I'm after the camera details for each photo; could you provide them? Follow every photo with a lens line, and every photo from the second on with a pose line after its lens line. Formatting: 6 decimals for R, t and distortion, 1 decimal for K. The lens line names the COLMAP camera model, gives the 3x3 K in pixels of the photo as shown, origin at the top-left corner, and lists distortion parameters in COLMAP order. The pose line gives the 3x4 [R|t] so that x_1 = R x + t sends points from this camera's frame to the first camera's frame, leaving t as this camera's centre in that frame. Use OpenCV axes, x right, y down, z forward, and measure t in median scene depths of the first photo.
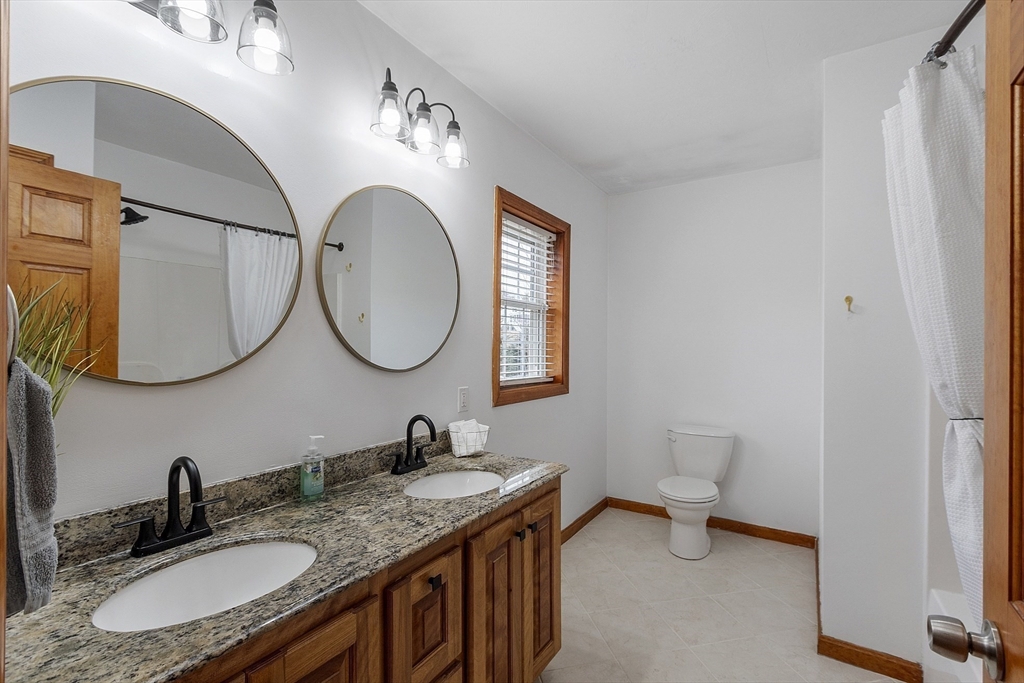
lens RADIAL K [[475.2, 0, 511.3], [0, 475.2, 347.8], [0, 0, 1]] dist [0.000080, 0.000098]
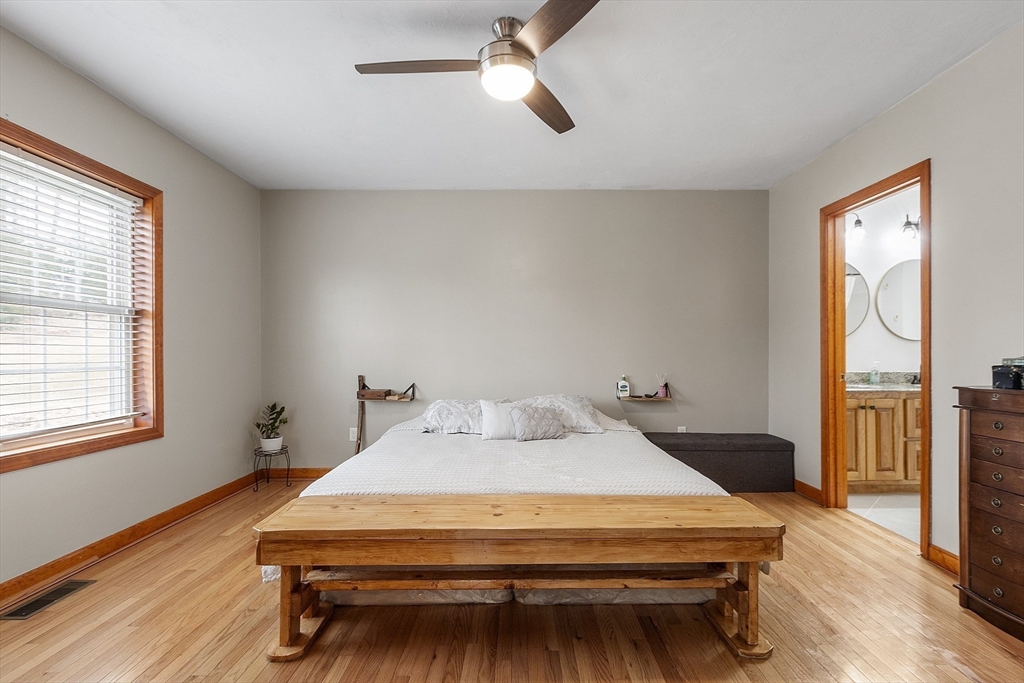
lens RADIAL K [[475.2, 0, 511.3], [0, 475.2, 347.8], [0, 0, 1]] dist [0.000080, 0.000098]
pose [[0.551099, -0.012464, -0.834347, 0.826938], [0.002257, 0.999907, -0.013446, 0.143274], [0.834437, 0.005527, 0.551076, -2.600305]]
